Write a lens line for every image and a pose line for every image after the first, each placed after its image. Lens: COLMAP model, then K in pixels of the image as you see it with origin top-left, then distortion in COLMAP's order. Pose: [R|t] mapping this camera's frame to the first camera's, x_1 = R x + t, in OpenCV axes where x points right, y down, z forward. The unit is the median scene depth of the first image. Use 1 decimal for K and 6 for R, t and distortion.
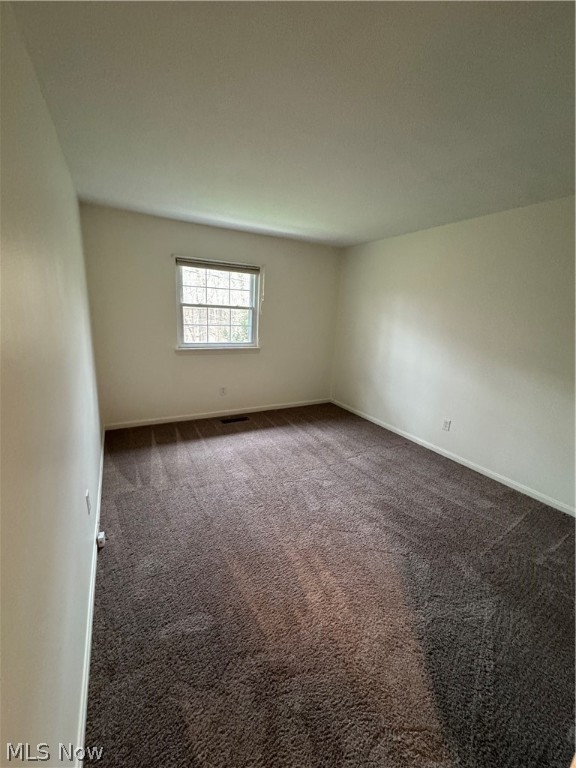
lens RADIAL K [[306.1, 0, 288.0], [0, 306.1, 384.0], [0, 0, 1]] dist [-0.002104, 0.000010]
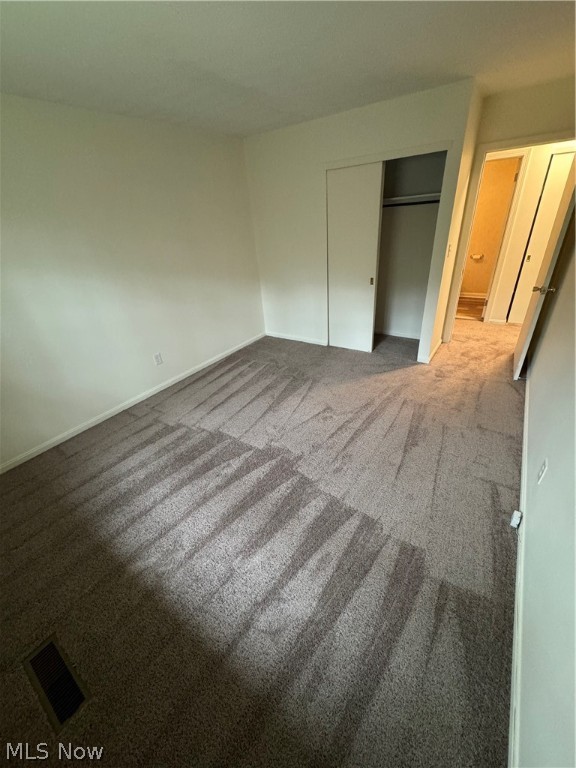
lens RADIAL K [[306.1, 0, 288.0], [0, 306.1, 384.0], [0, 0, 1]] dist [-0.002104, 0.000010]
pose [[-0.450079, -0.447283, 0.772895, -0.408624], [0.262125, 0.761213, 0.593165, -0.243631], [-0.853651, 0.469566, -0.225362, 0.785176]]
